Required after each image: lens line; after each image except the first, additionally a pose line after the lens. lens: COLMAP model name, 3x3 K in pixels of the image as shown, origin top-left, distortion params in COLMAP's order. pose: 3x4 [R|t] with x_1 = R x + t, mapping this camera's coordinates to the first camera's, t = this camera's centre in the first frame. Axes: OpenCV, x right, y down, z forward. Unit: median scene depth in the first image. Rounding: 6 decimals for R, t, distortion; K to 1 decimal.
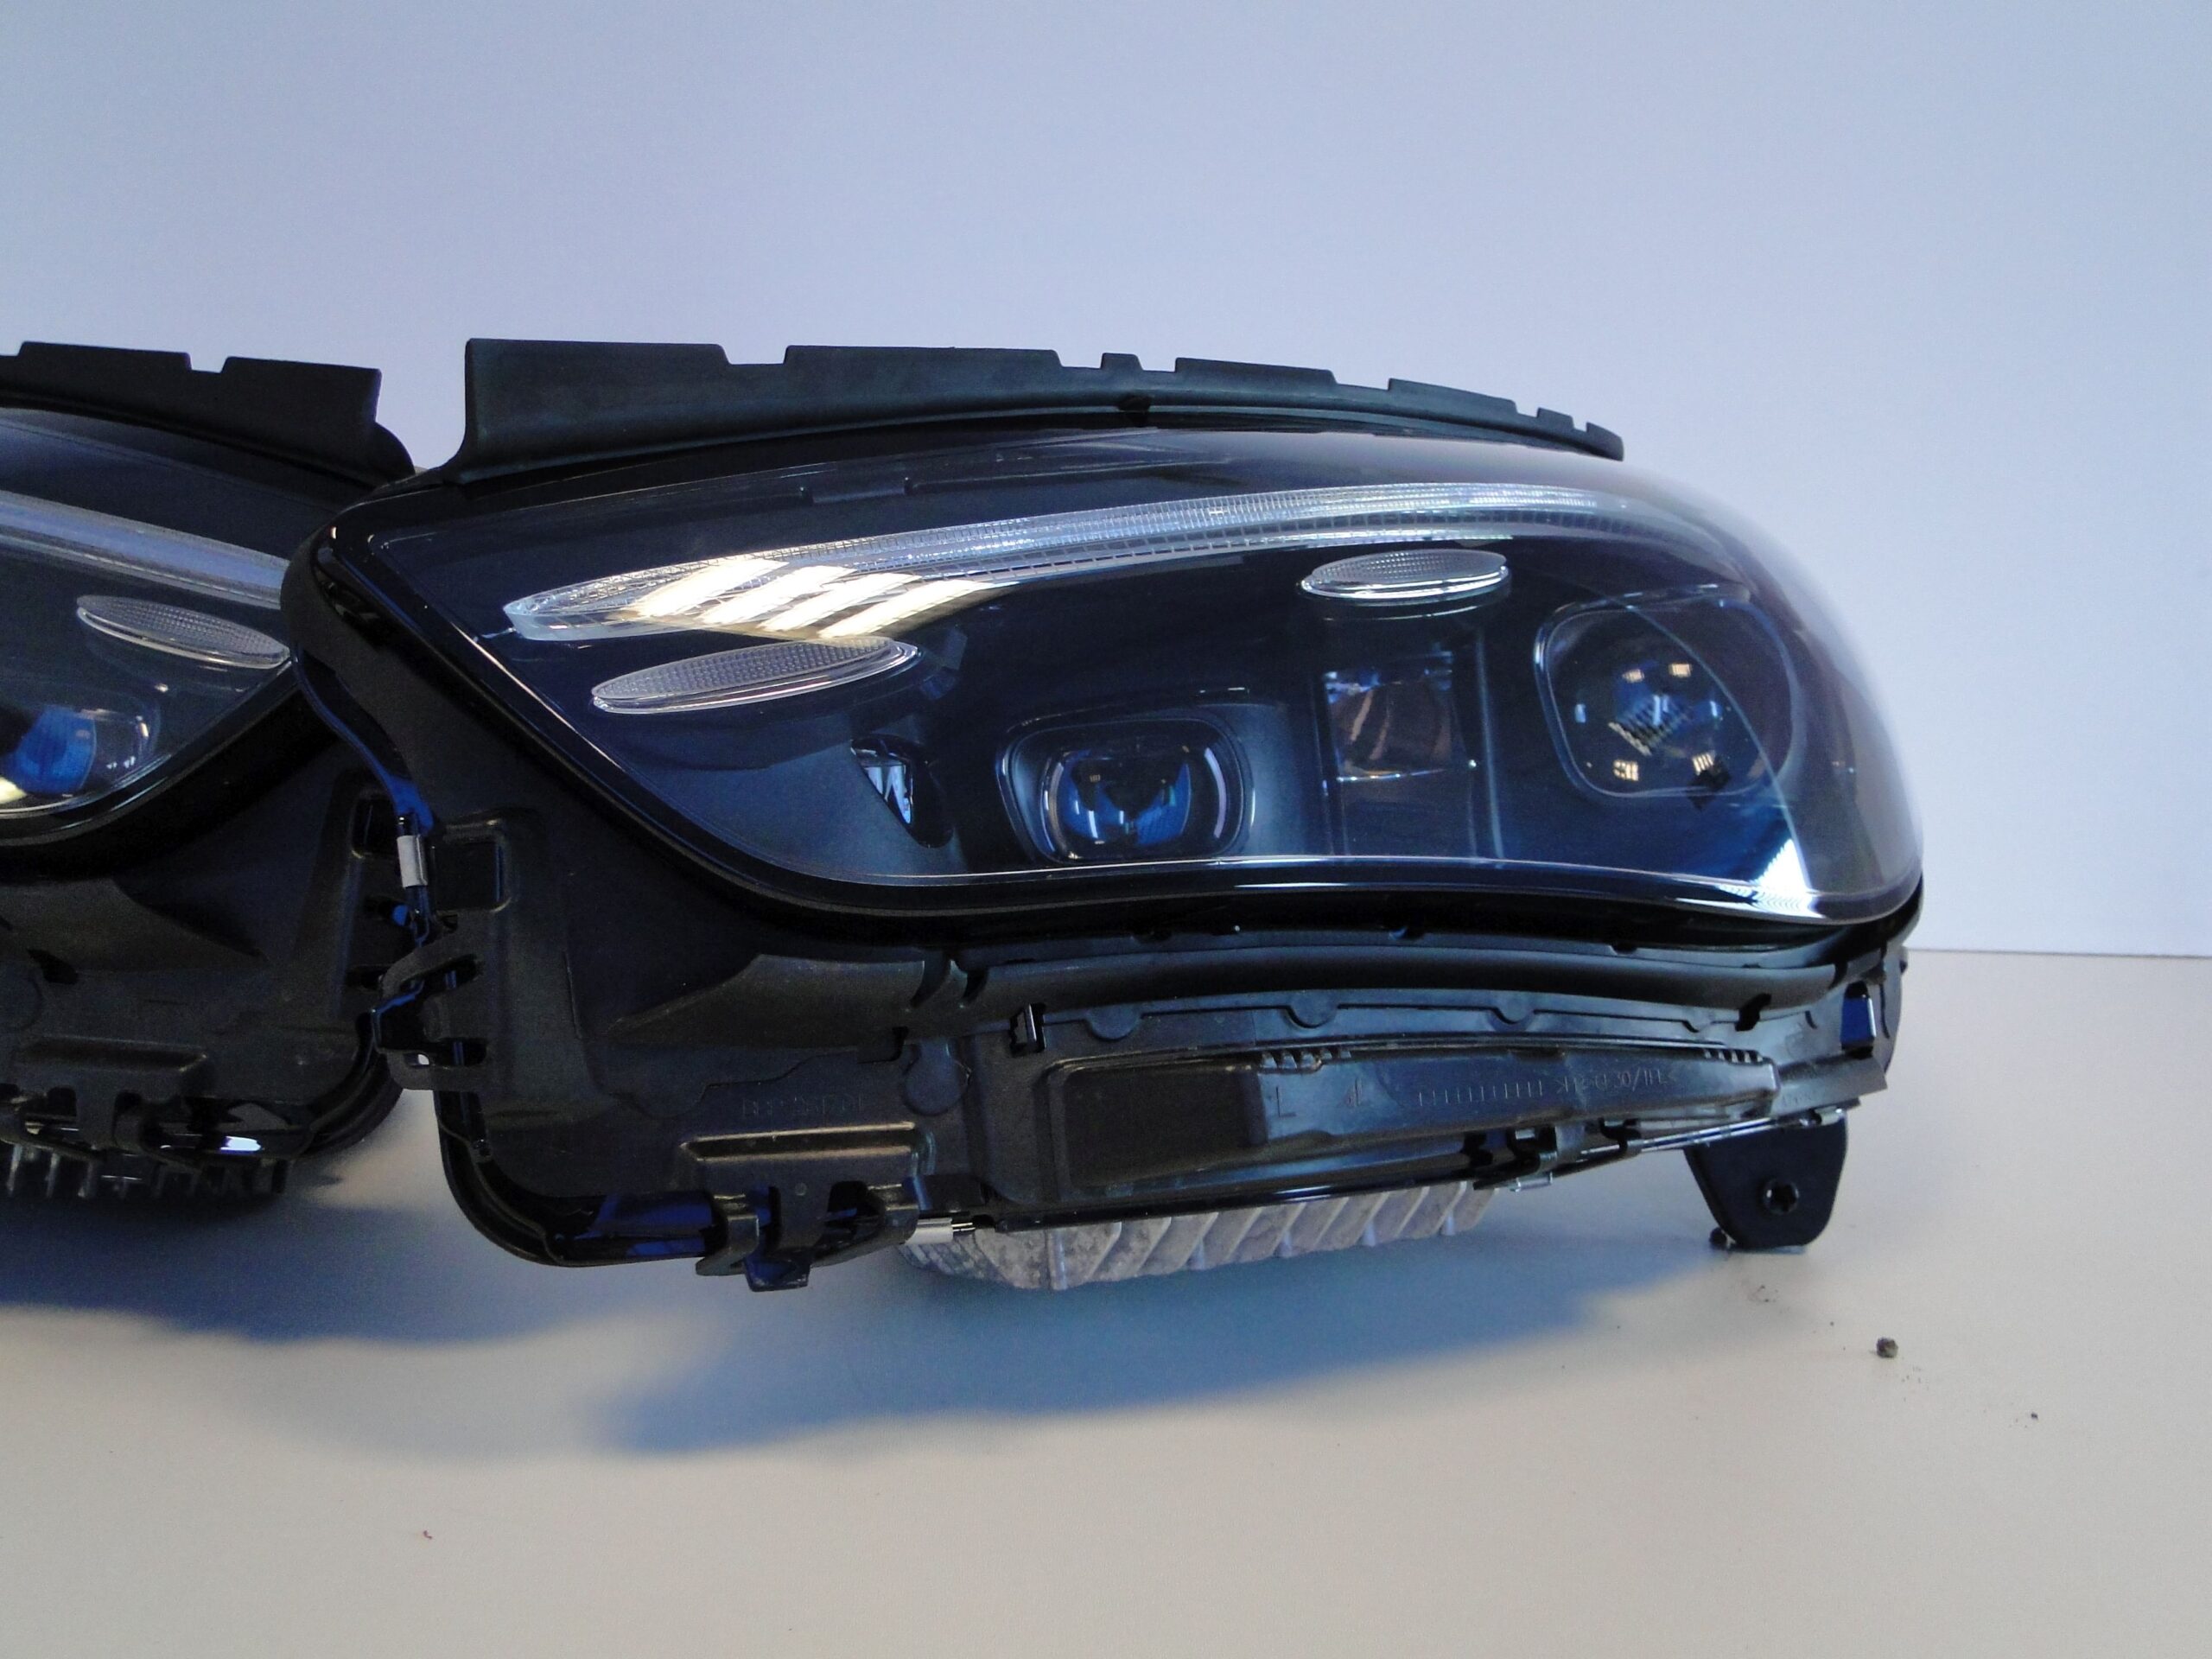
lens RADIAL K [[1717.5, 0, 1106.0], [0, 1717.5, 829.5], [0, 0, 1]] dist [0.000434, -0.001181]
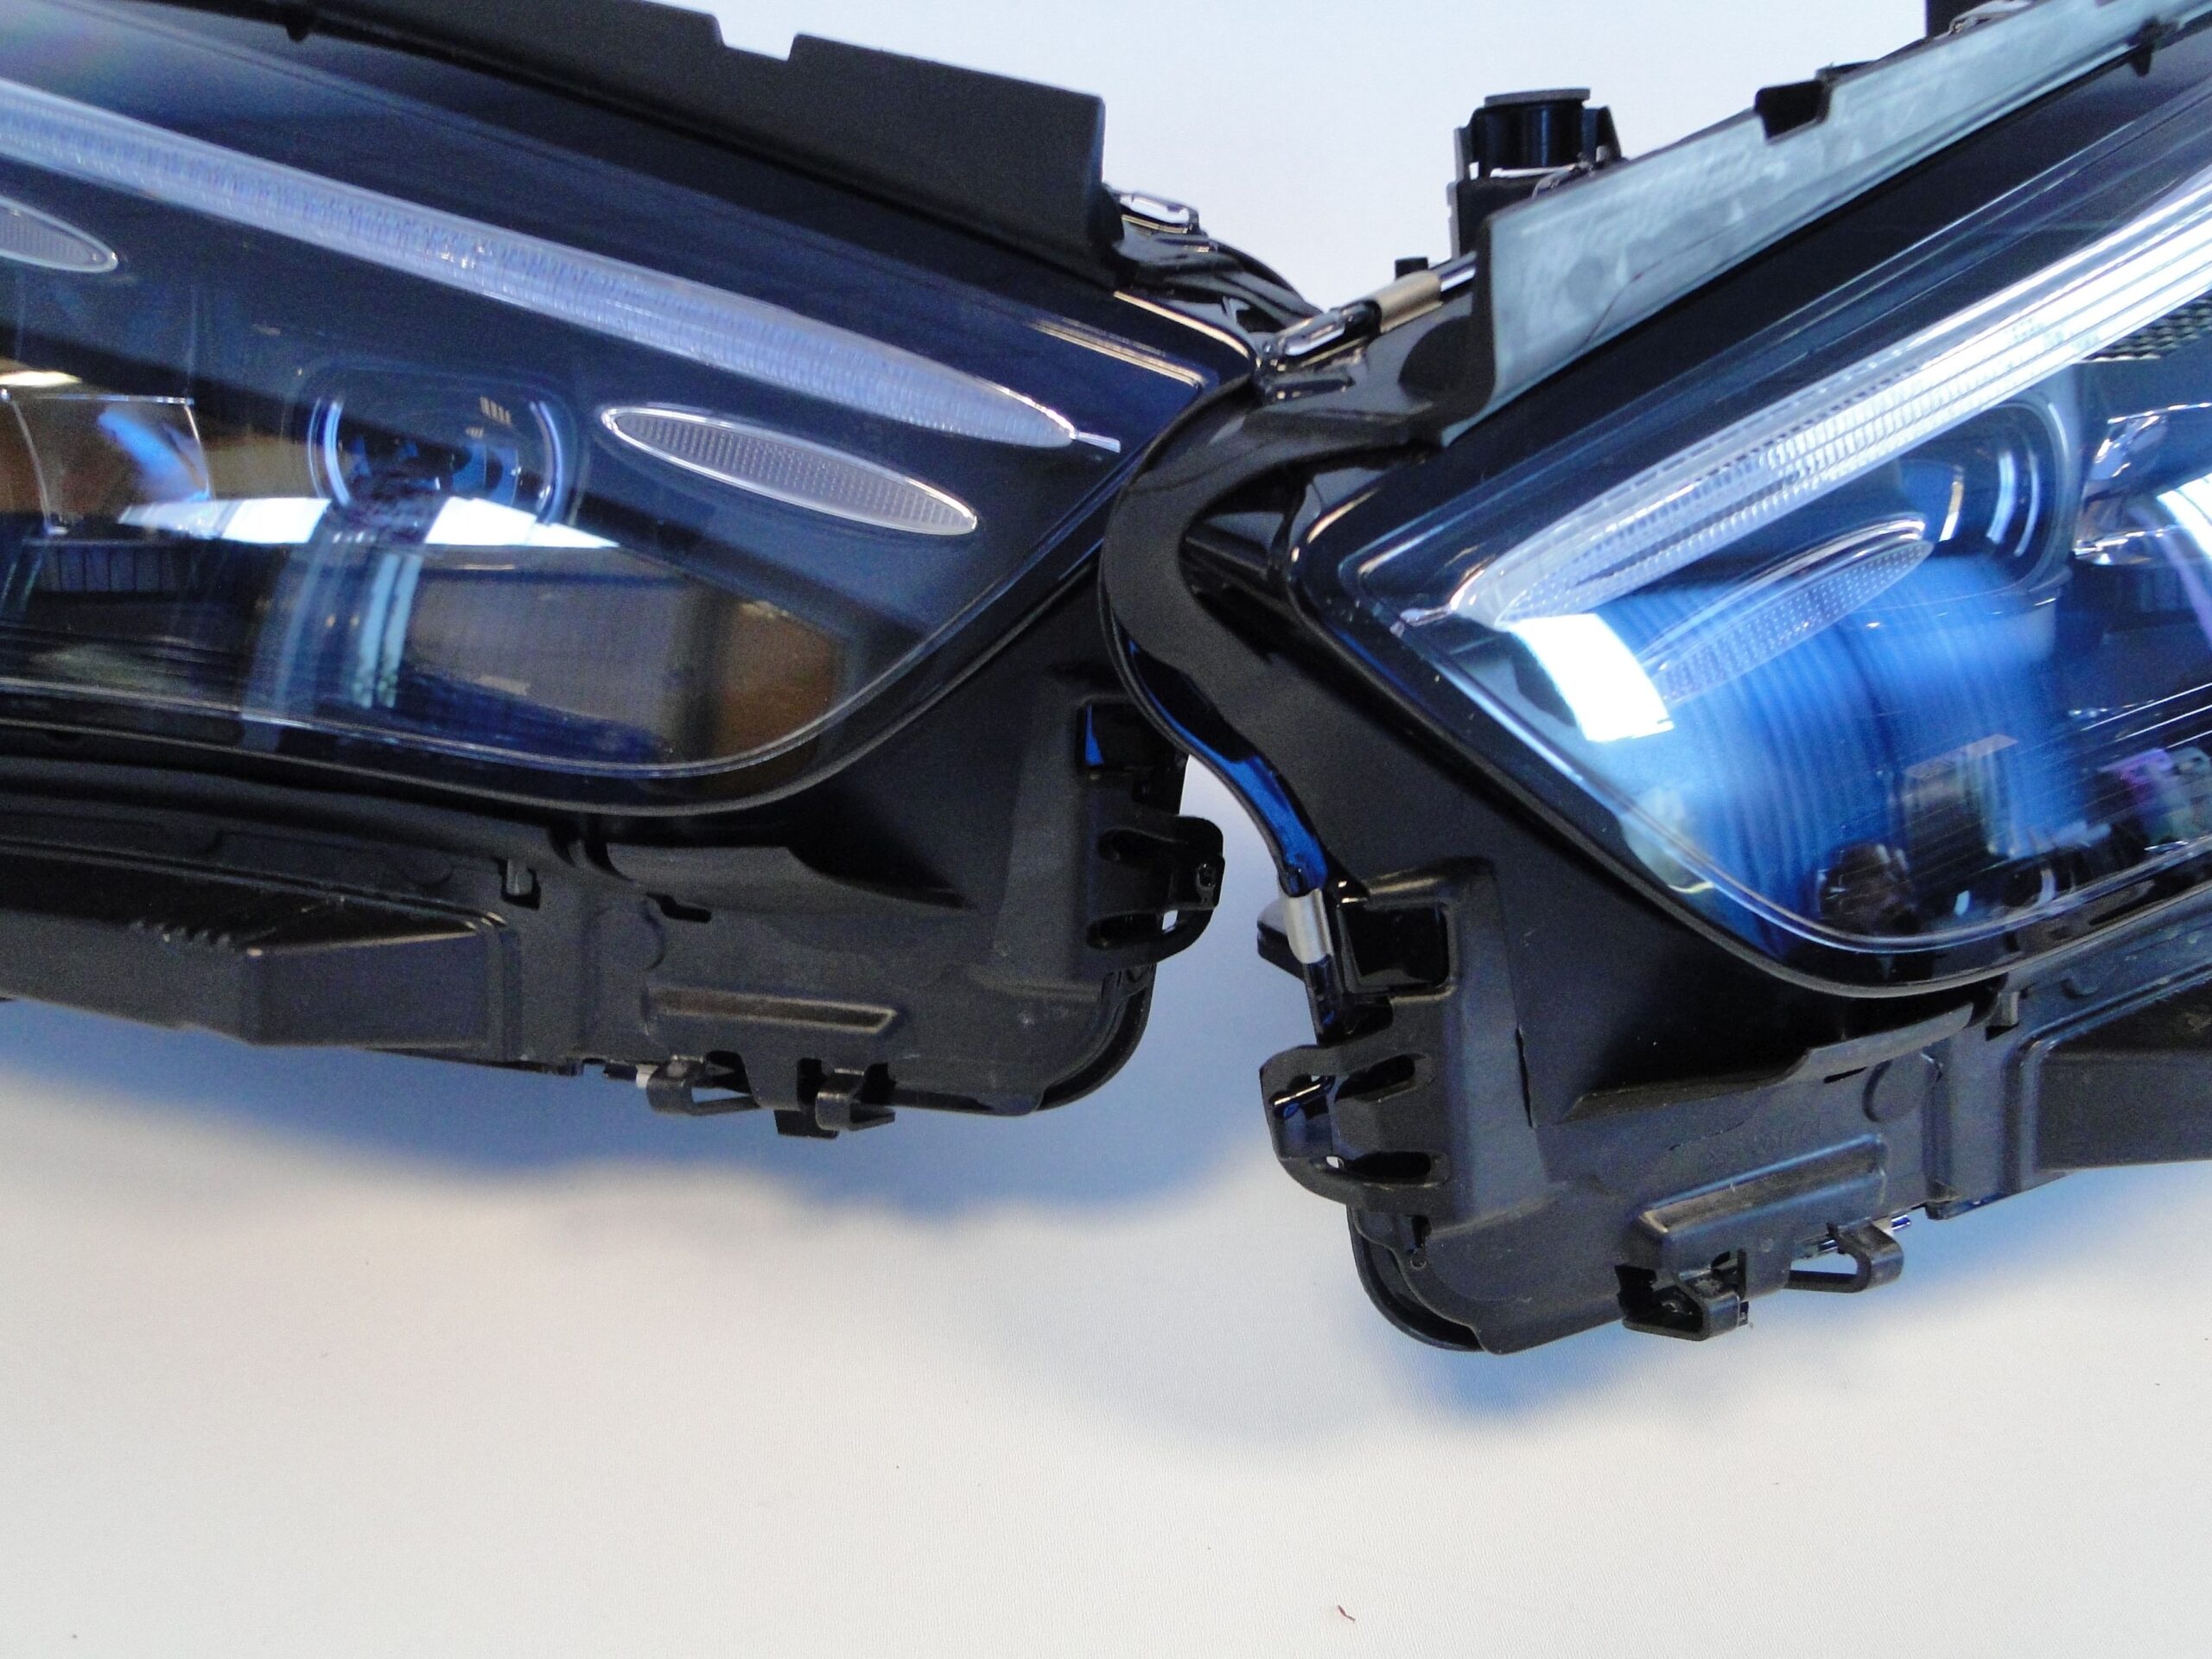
lens RADIAL K [[1671.9, 0, 1105.6], [0, 1671.9, 790.5], [0, 0, 1]] dist [0.004067, -0.002125]
pose [[0.999251, -0.038455, -0.004319, -0.427074], [0.036496, 0.899418, 0.435563, -0.301945], [-0.012865, -0.435394, 0.900148, 0.346449]]
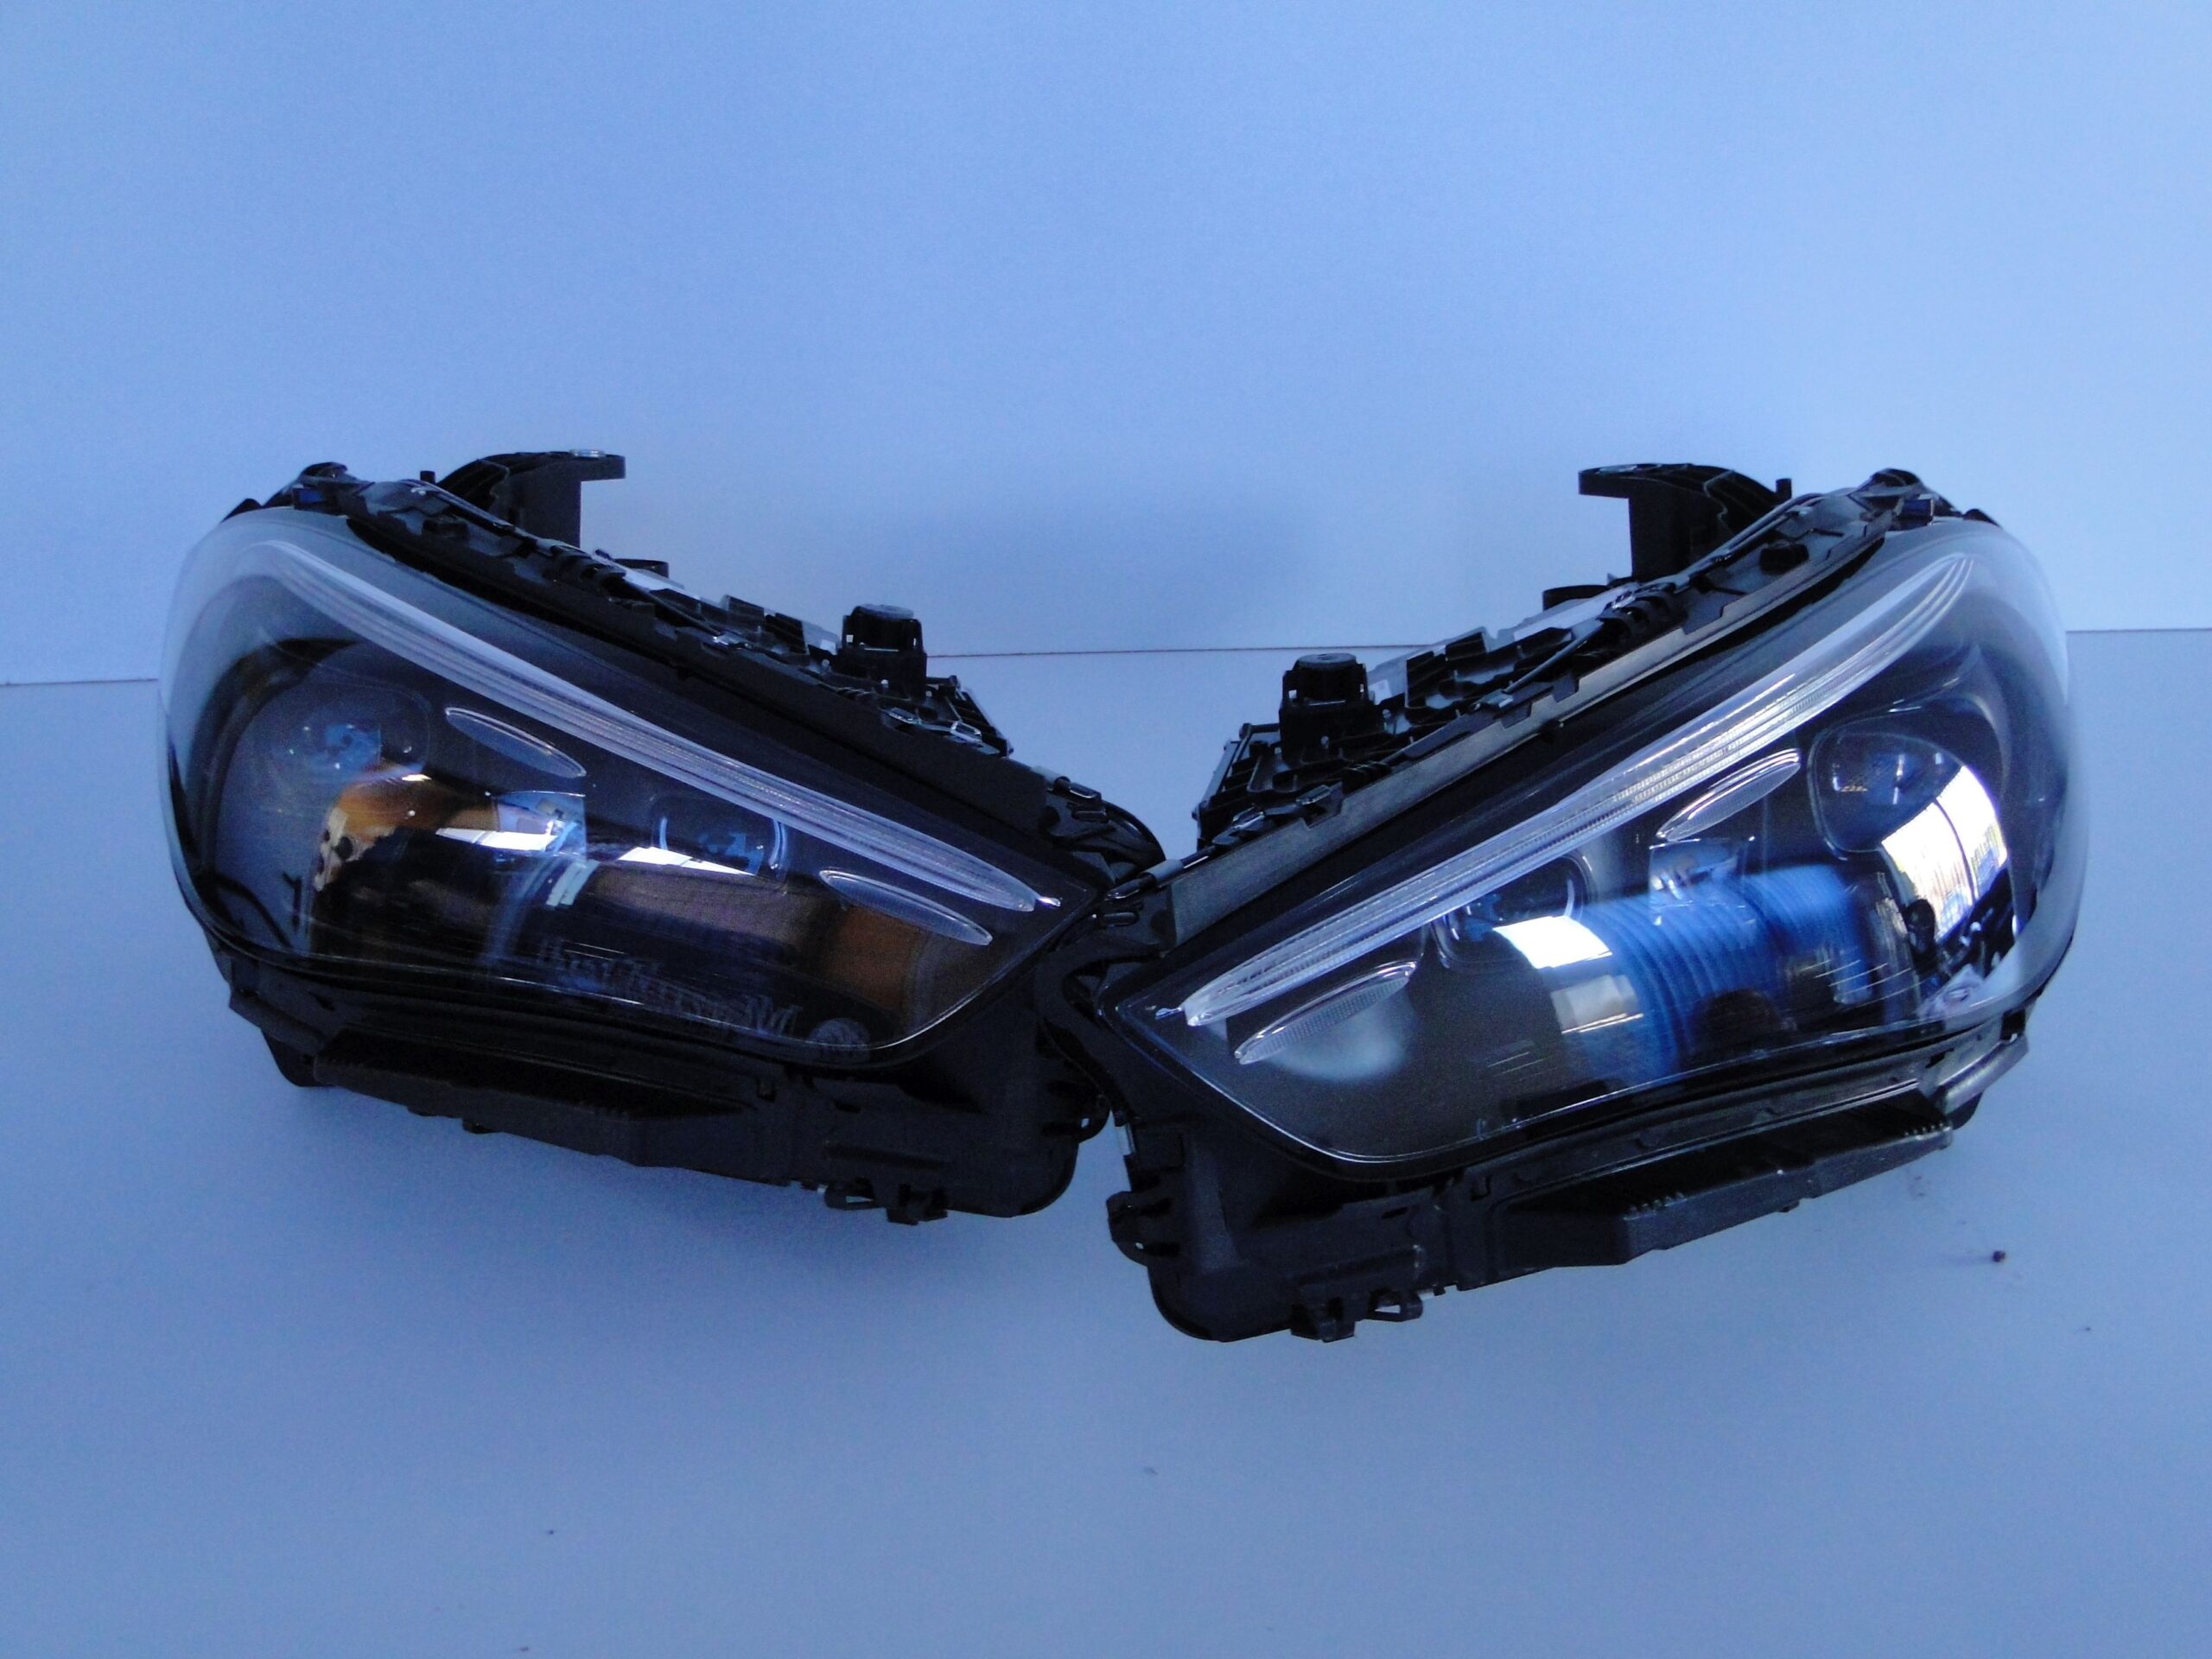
lens RADIAL K [[1671.9, 0, 1105.6], [0, 1671.9, 790.5], [0, 0, 1]] dist [0.004067, -0.002125]
pose [[0.997404, -0.012319, -0.070940, -0.267398], [0.038473, 0.923994, 0.380466, -0.795982], [0.060861, -0.382208, 0.922070, -0.310601]]
